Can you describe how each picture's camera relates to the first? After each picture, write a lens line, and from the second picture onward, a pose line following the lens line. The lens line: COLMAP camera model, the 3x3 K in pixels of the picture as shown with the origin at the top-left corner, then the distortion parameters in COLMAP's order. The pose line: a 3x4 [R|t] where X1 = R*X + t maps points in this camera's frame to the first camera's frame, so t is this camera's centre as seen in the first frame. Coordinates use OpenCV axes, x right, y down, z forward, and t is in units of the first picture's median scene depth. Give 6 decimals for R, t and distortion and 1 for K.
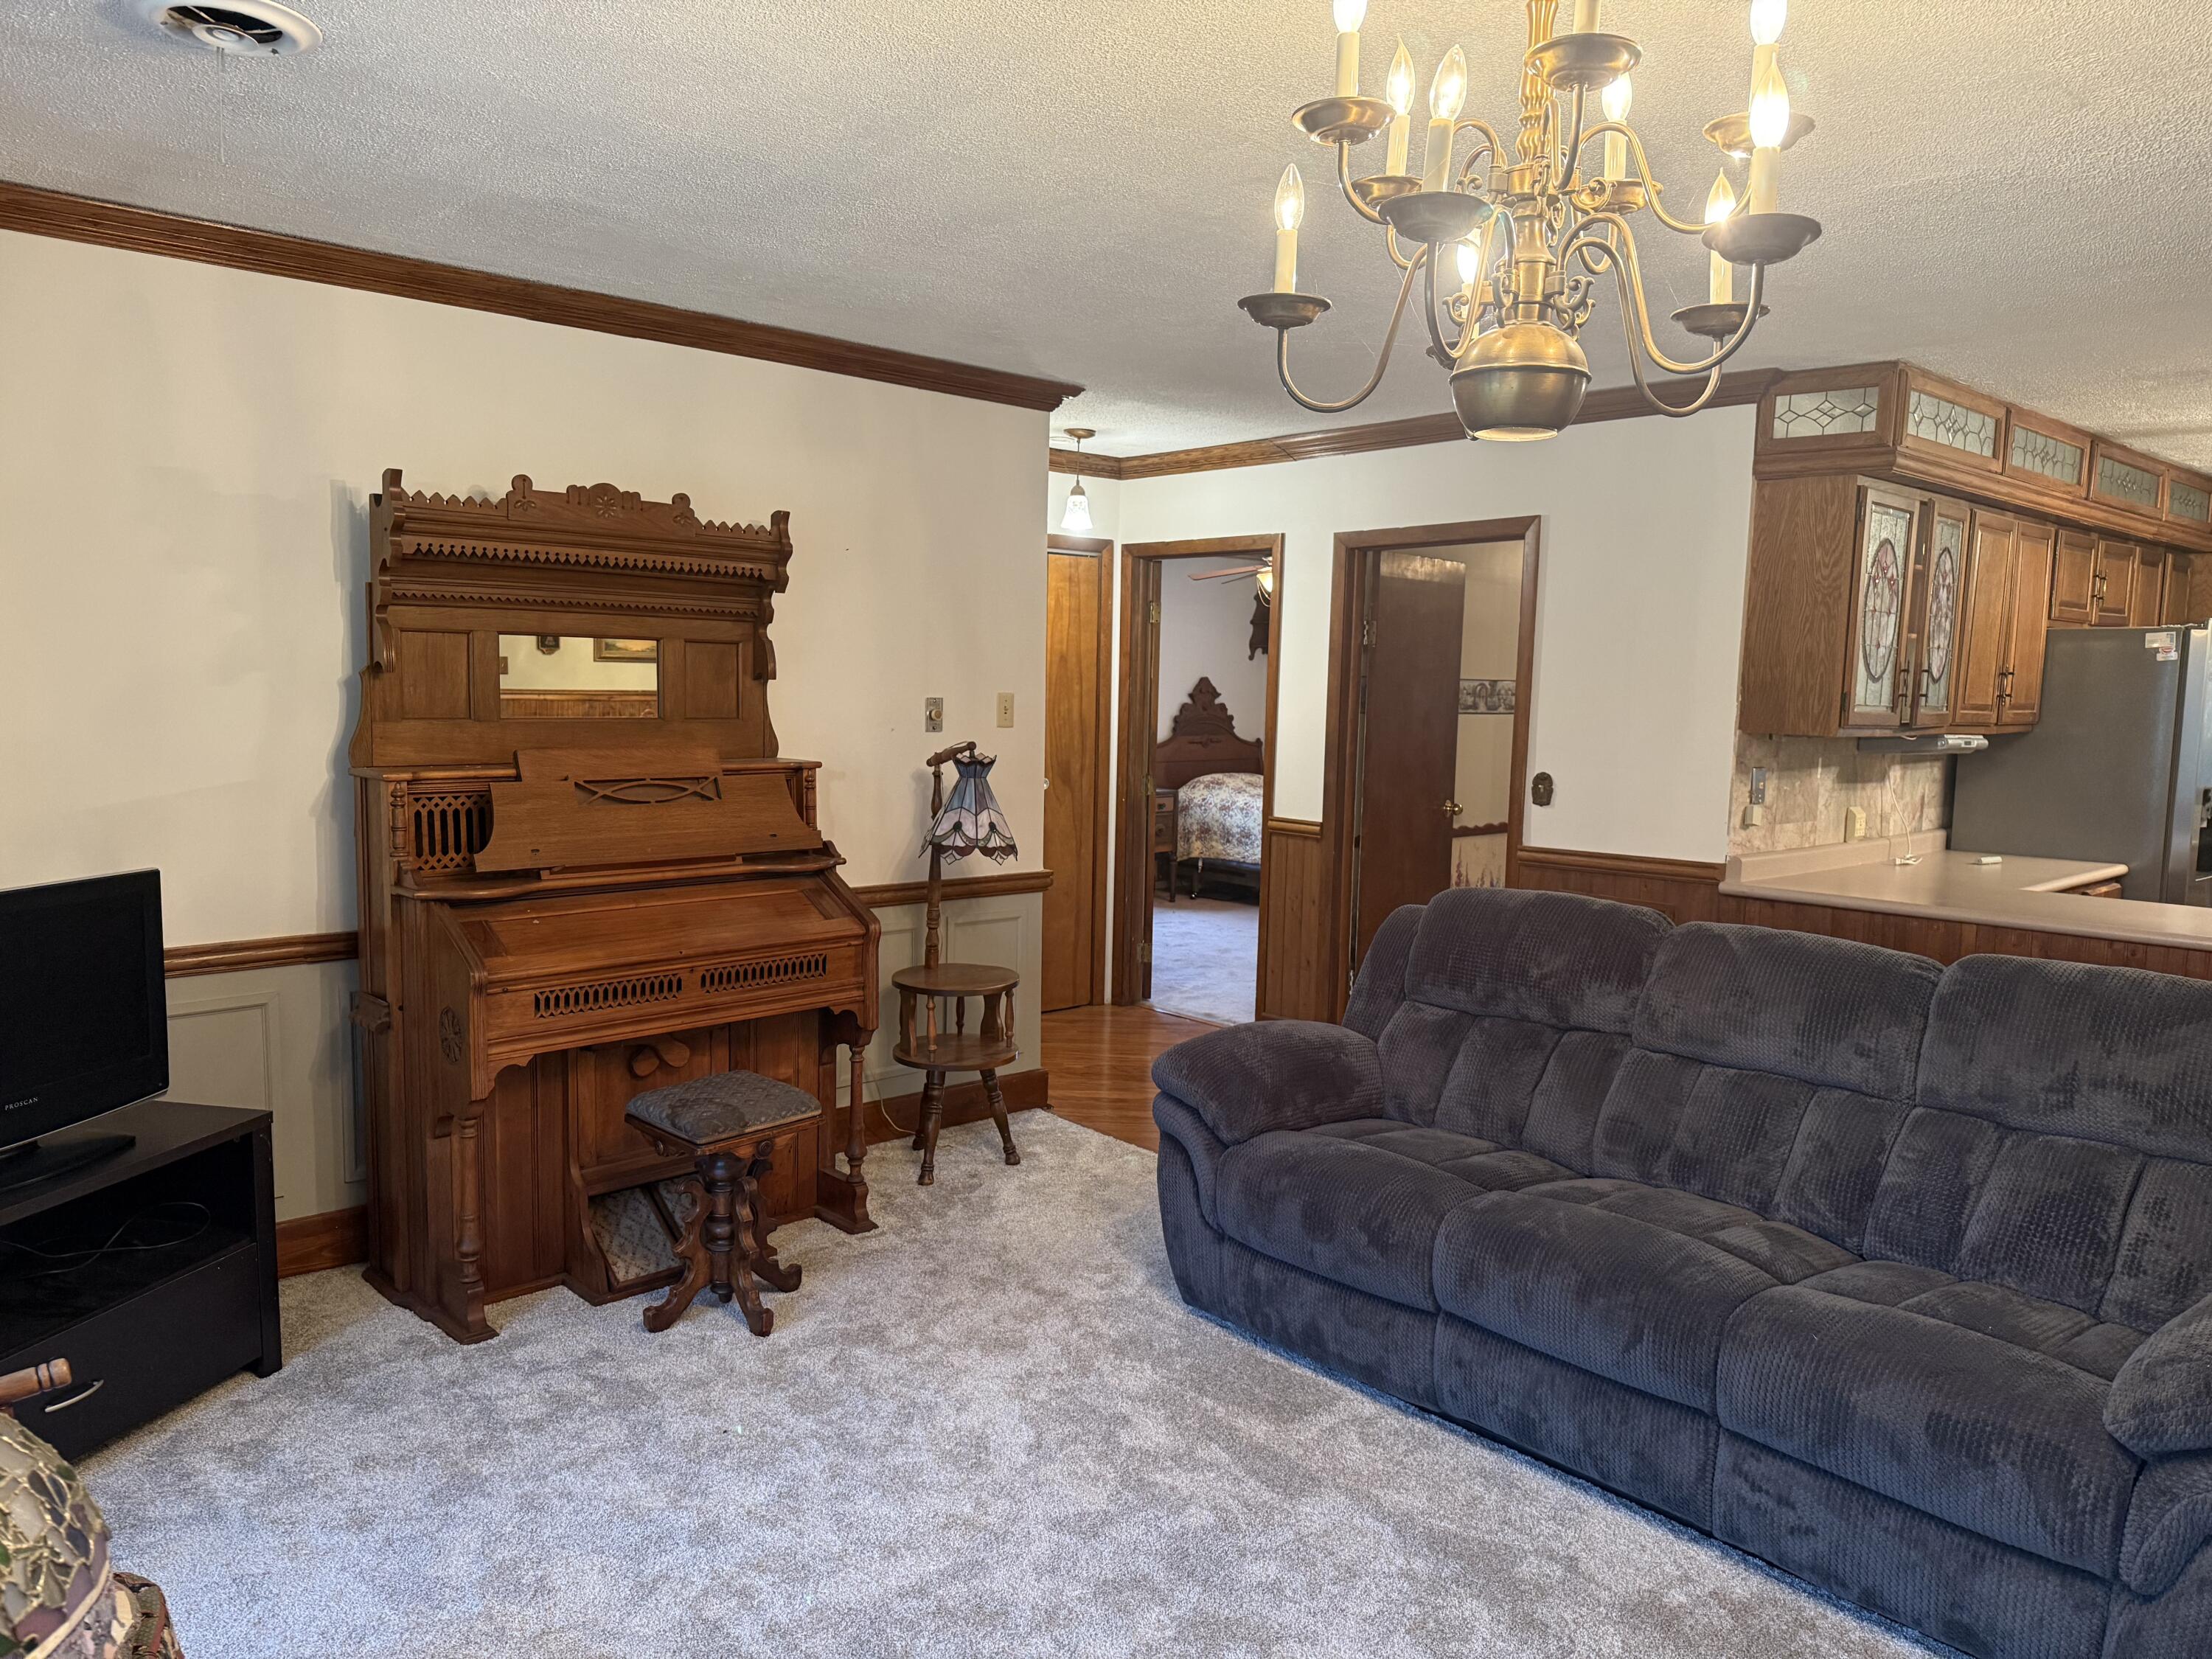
lens RADIAL K [[1541.7, 0, 1105.6], [0, 1541.7, 841.2], [0, 0, 1]] dist [0.043001, -0.043997]
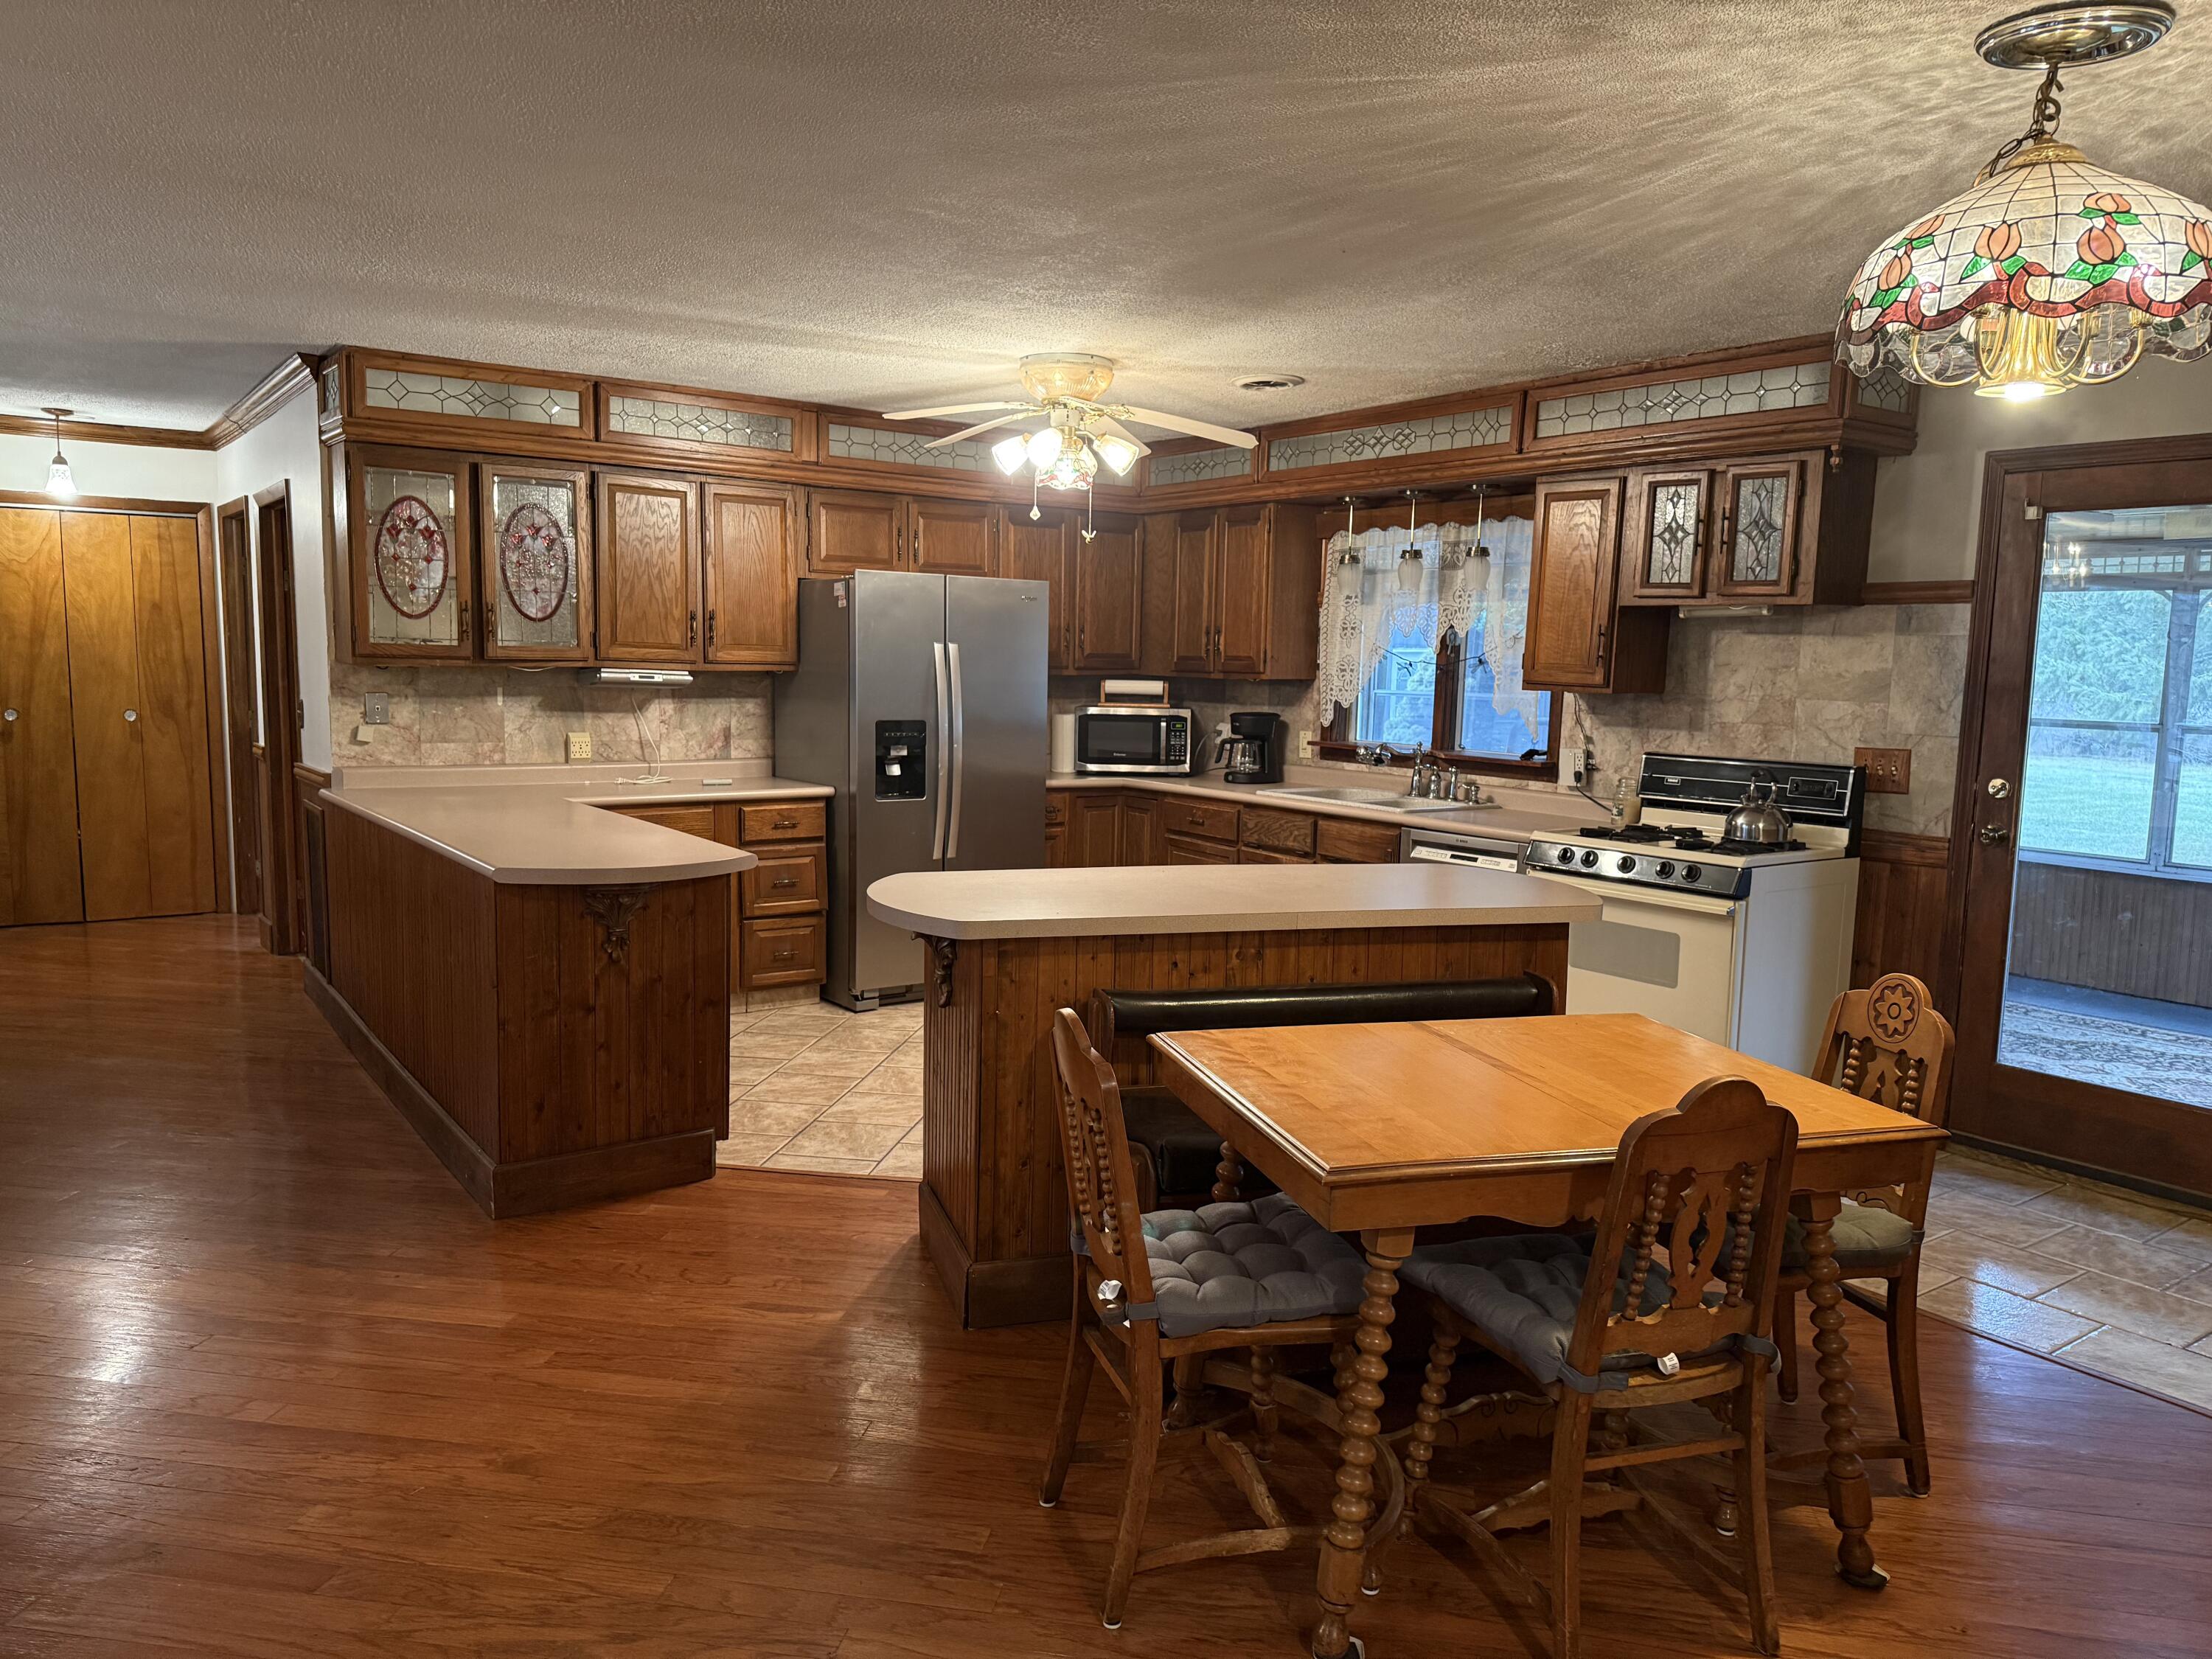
lens RADIAL K [[1541.7, 0, 1097.4], [0, 1541.7, 838.6], [0, 0, 1]] dist [0.043001, -0.043997]
pose [[0.993704, 0.017059, -0.110731, 0.749200], [-0.015763, 0.999797, 0.012571, 0.026723], [0.110922, -0.010746, 0.993771, -0.070283]]
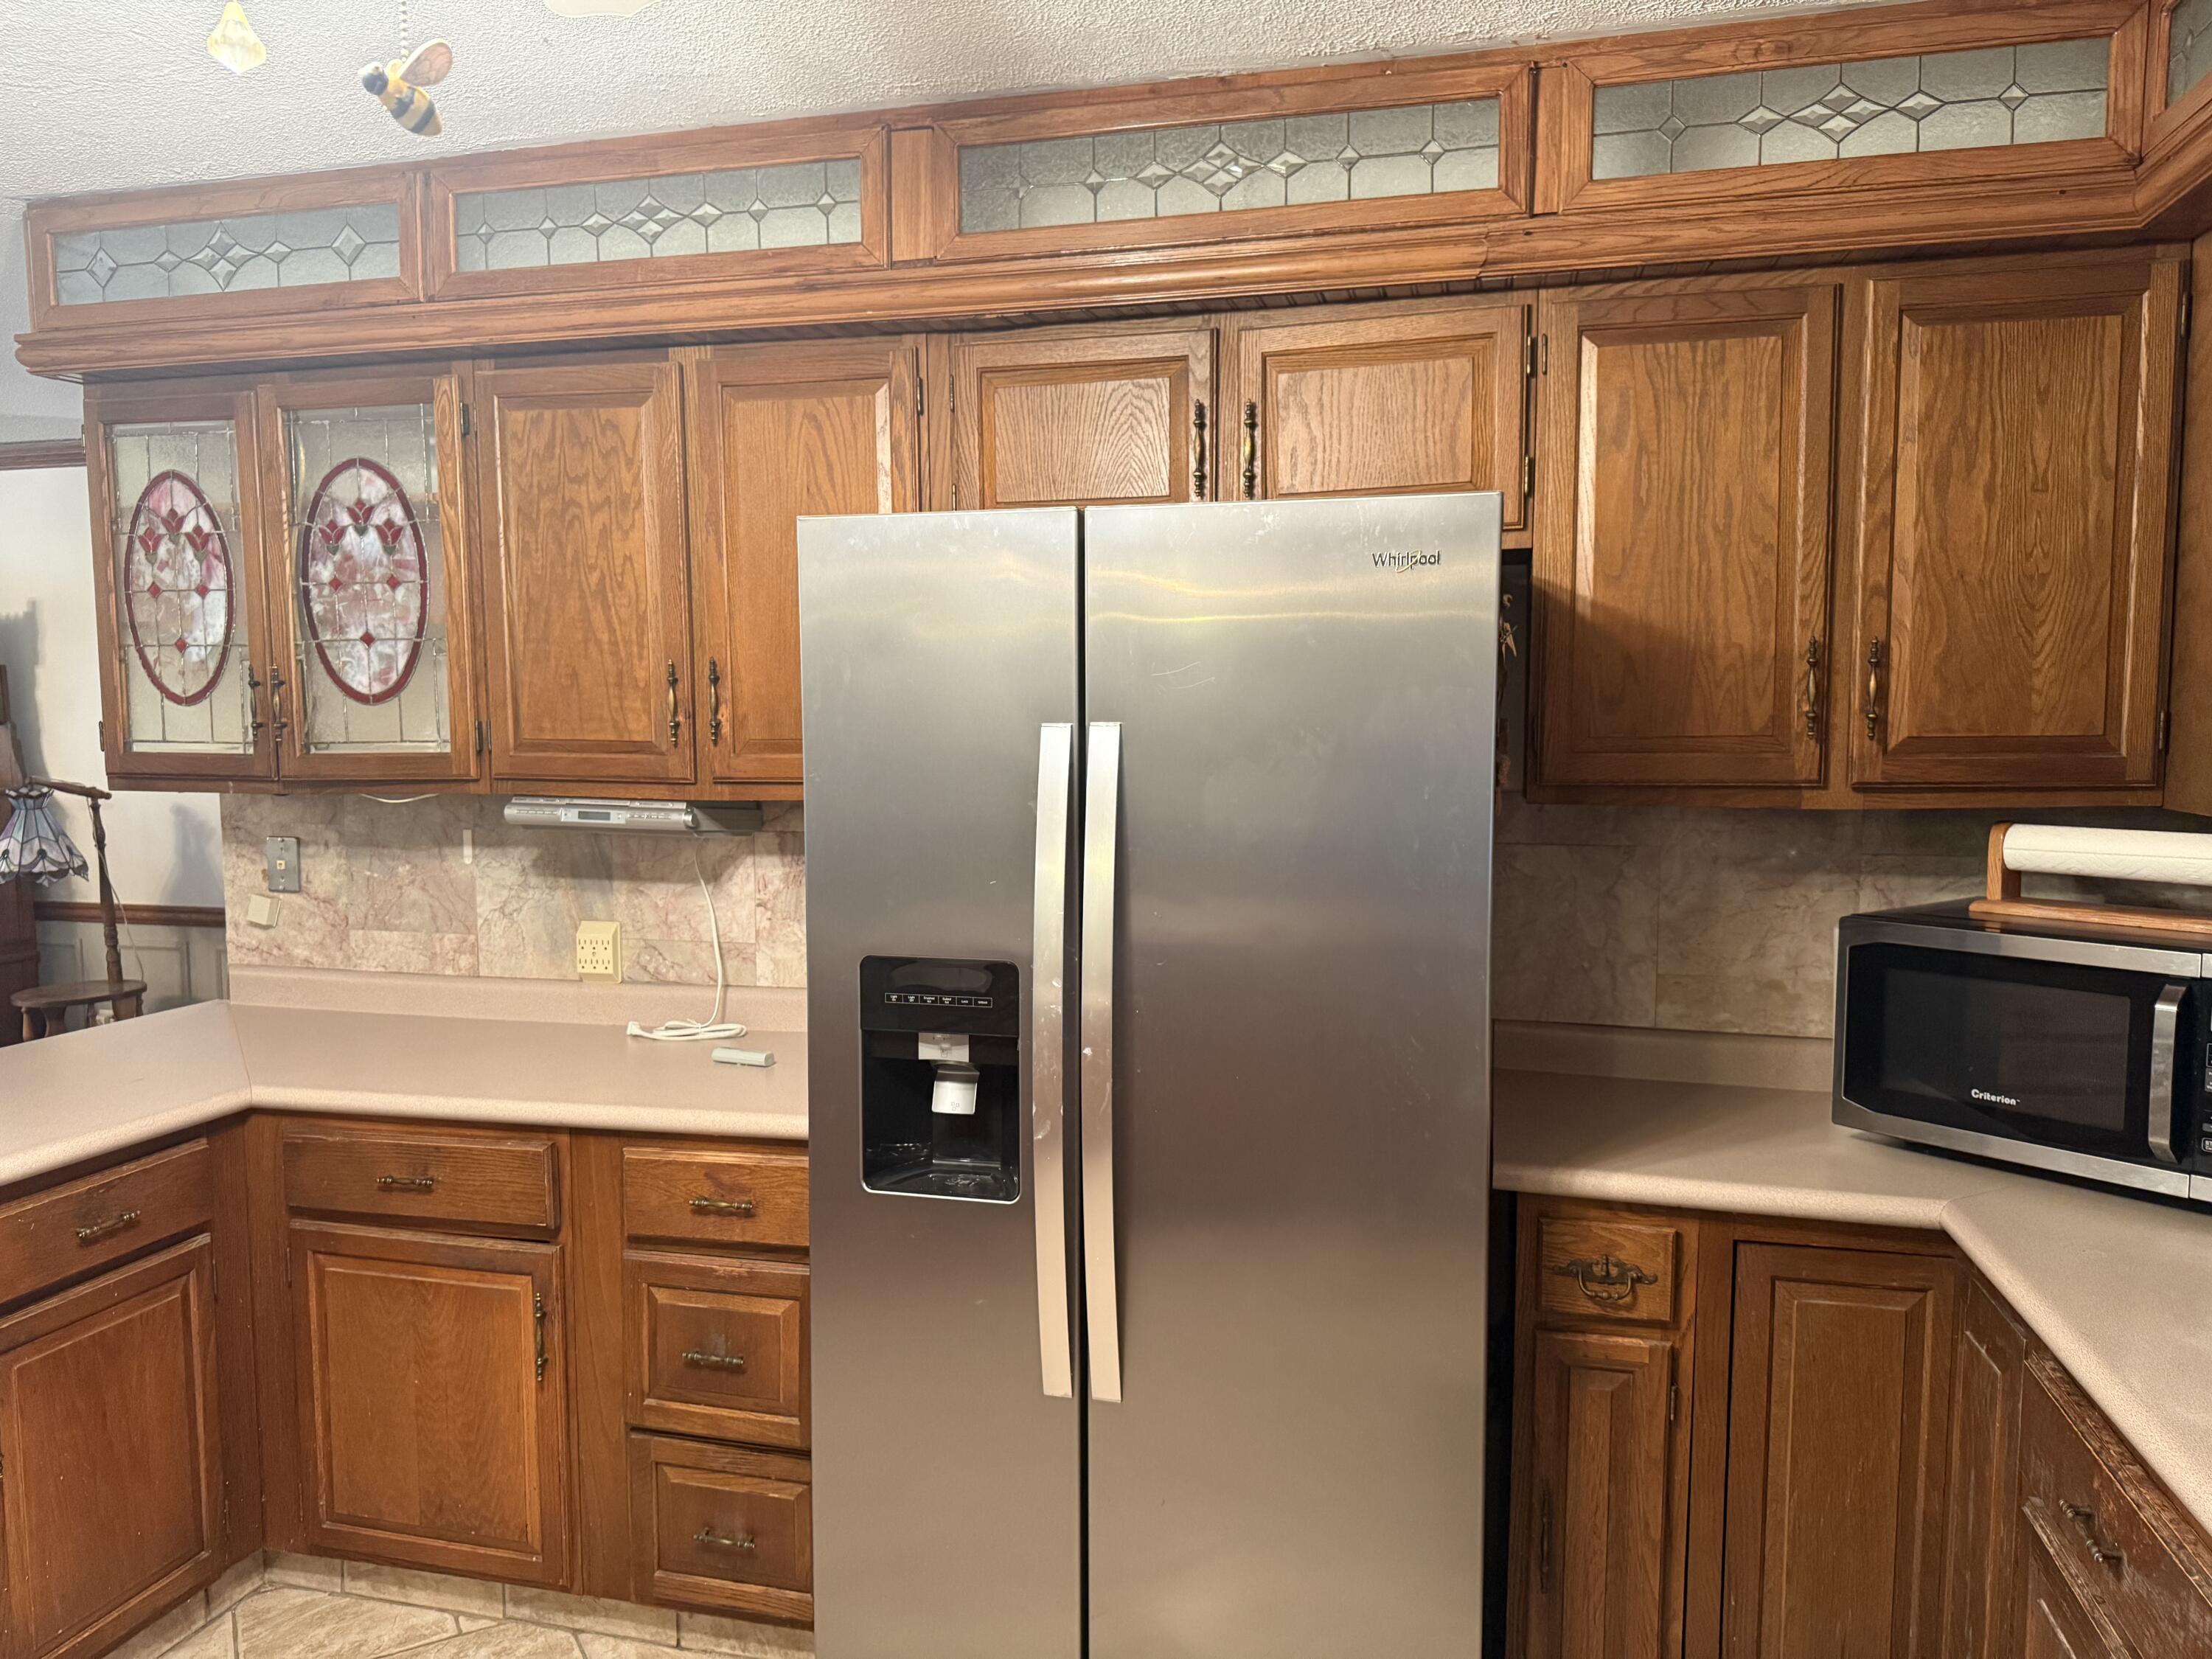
lens RADIAL K [[1541.7, 0, 1110.8], [0, 1541.7, 839.2], [0, 0, 1]] dist [0.043001, -0.043997]
pose [[0.552669, 0.047468, -0.832048, 0.796890], [-0.072585, 0.997324, 0.008684, -0.053330], [0.830234, 0.055595, 0.554636, 0.634948]]
